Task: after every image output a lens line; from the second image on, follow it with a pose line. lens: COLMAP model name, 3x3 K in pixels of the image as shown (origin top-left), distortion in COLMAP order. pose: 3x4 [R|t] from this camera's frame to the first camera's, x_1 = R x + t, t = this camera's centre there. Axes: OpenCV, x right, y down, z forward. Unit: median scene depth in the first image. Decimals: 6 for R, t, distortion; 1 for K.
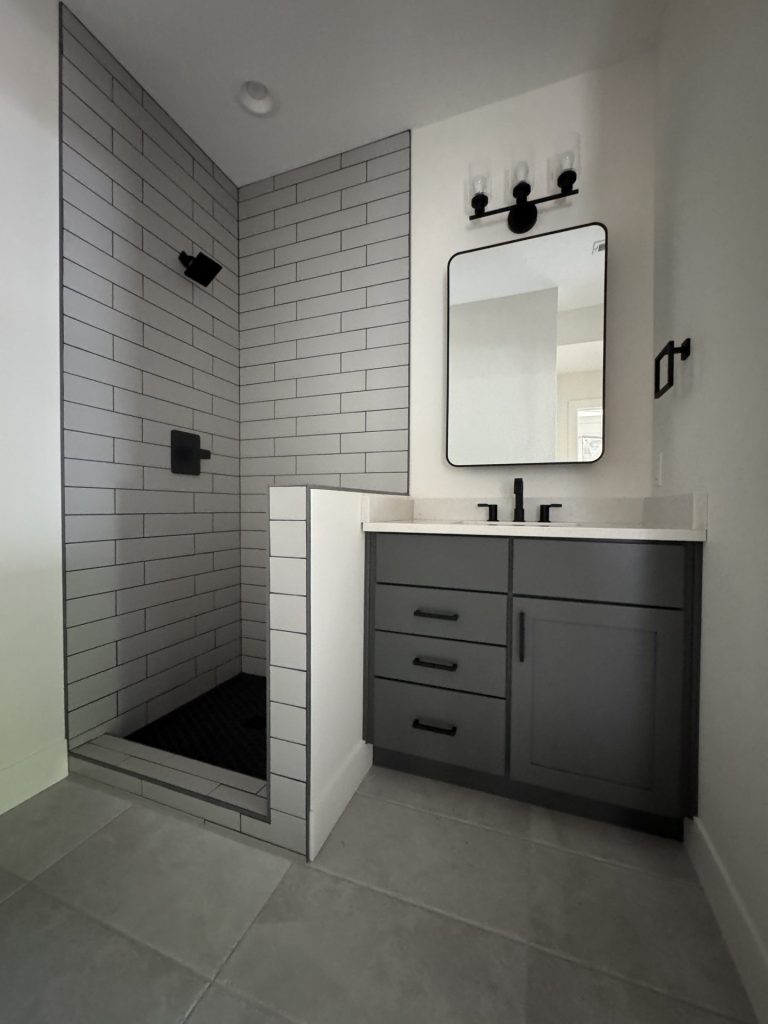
lens RADIAL K [[382.4, 0, 395.8], [0, 382.4, 515.4], [0, 0, 1]] dist [0.000603, -0.000019]
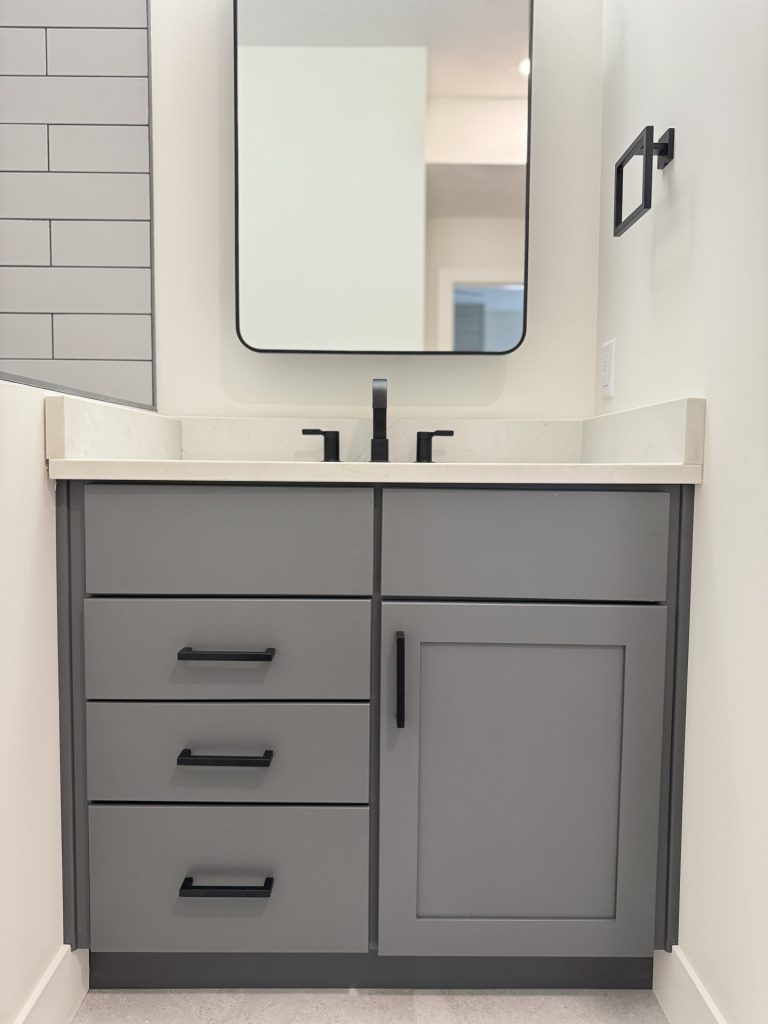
lens RADIAL K [[696.3, 0, 379.2], [0, 696.3, 506.7], [0, 0, 1]] dist [0.092249, -0.125012]
pose [[0.939591, -0.022537, 0.341556, -0.008324], [0.005365, 0.998677, 0.051139, 0.029761], [-0.342257, -0.046217, 0.938469, 0.106576]]
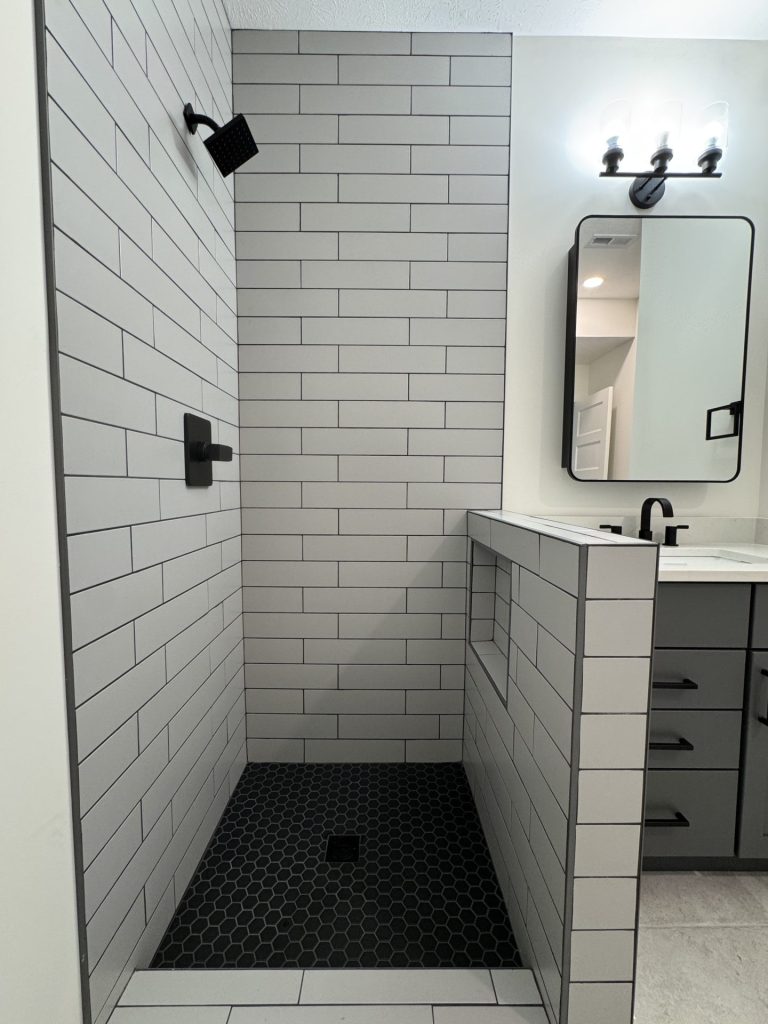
lens RADIAL K [[409.5, 0, 384.0], [0, 409.5, 512.0], [0, 0, 1]] dist [0.000649, 0.000157]
pose [[0.940344, -0.021490, 0.339546, -0.629562], [0.006177, 0.998917, 0.046115, -0.120541], [-0.340170, -0.041266, 0.939458, 0.355372]]
